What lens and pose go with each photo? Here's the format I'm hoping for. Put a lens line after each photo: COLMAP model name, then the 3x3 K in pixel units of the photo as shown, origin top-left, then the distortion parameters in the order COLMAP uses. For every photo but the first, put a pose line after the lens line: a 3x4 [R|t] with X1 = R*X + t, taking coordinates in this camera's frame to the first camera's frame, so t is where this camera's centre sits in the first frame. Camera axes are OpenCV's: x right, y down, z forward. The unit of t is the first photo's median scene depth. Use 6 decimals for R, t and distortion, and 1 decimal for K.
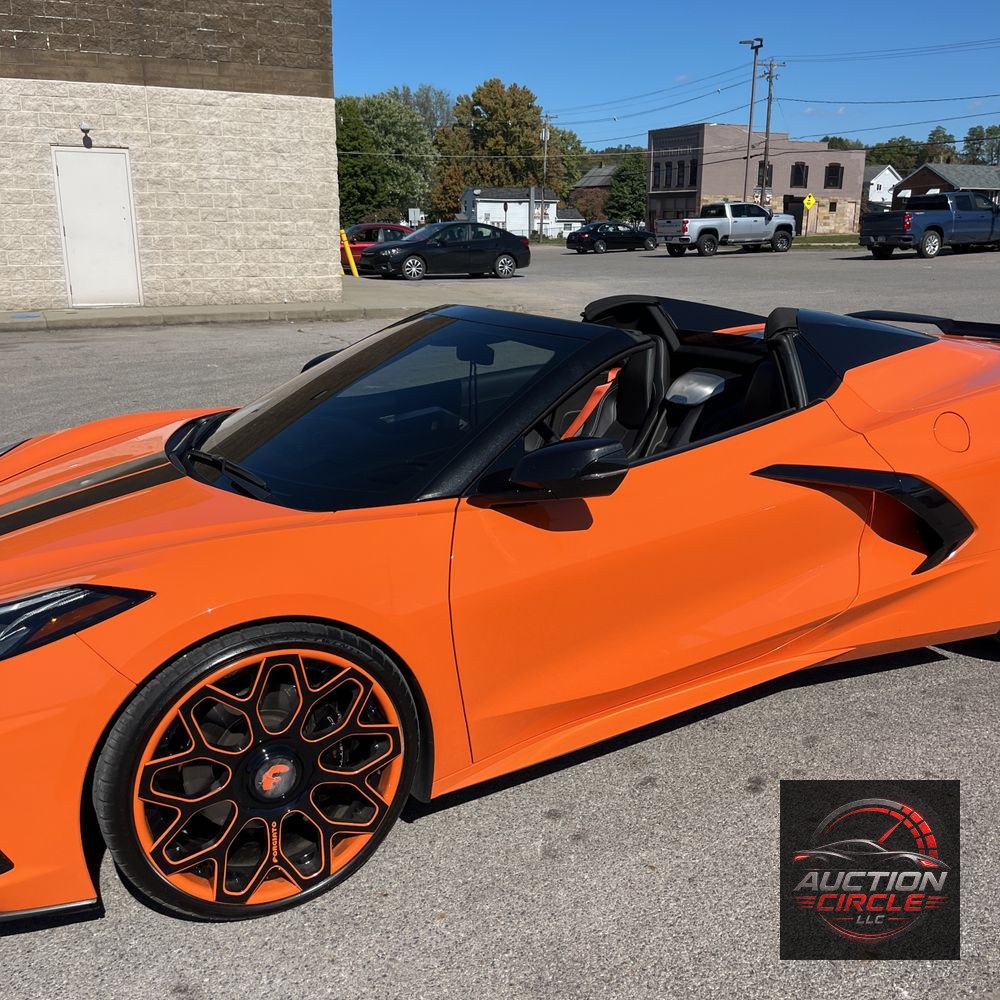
lens RADIAL K [[1015.0, 0, 516.8], [0, 1015.0, 517.8], [0, 0, 1]] dist [0.013140, -0.023745]
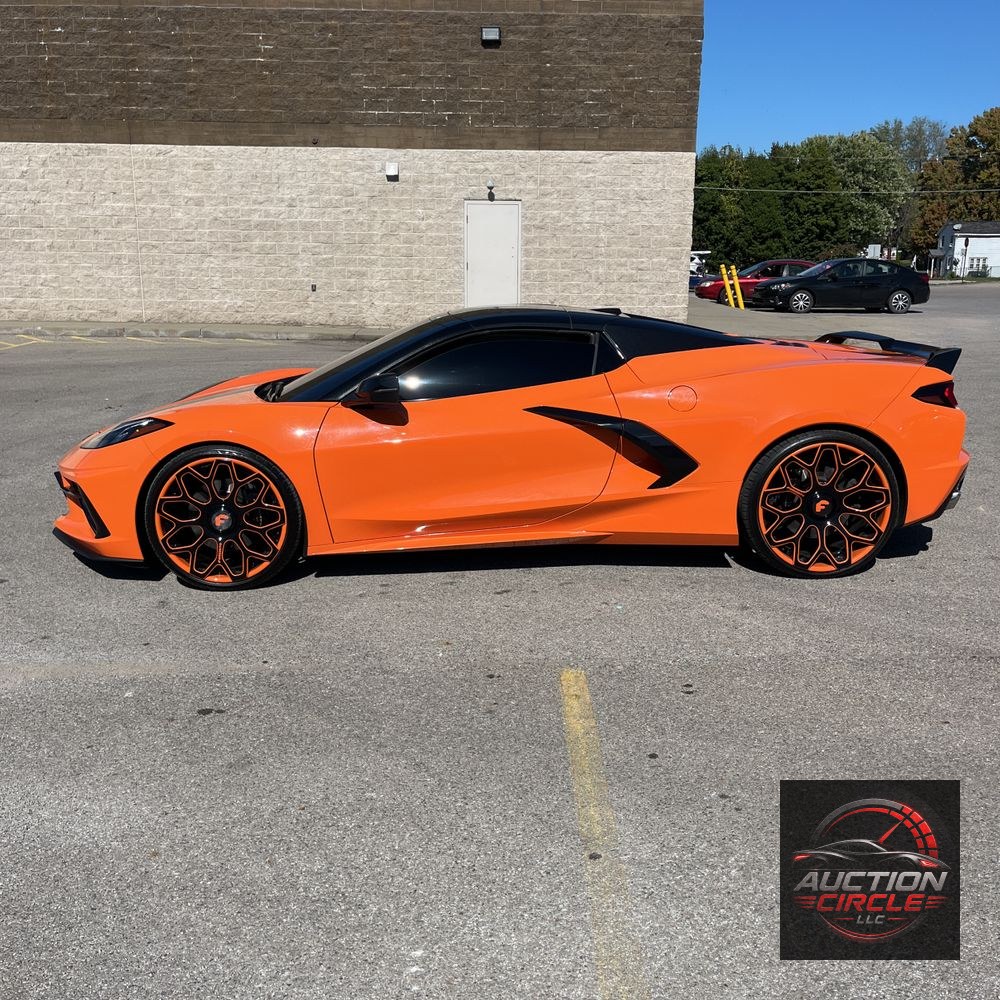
lens RADIAL K [[1015.7, 0, 517.1], [0, 1015.7, 496.7], [0, 0, 1]] dist [0.018867, -0.013635]
pose [[0.897930, 0.101435, -0.428290, 0.175387], [-0.123955, 0.991974, -0.024941, 0.026496], [0.422323, 0.075484, 0.903297, -0.094327]]
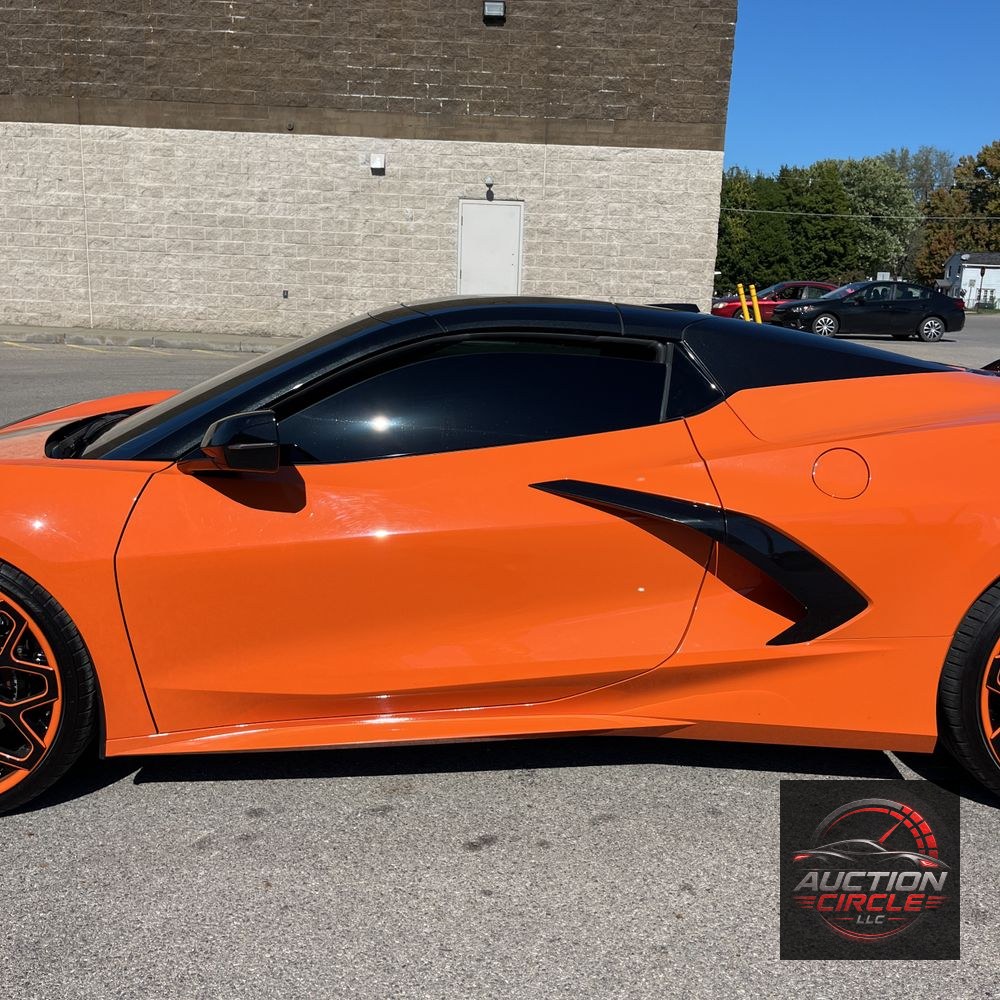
lens RADIAL K [[1014.6, 0, 511.0], [0, 1014.6, 506.6], [0, 0, 1]] dist [0.014010, -0.001504]
pose [[0.895472, 0.120289, -0.428556, 0.108208], [-0.149525, 0.988136, -0.035079, 0.001568], [0.419252, 0.095492, 0.902834, 0.038322]]
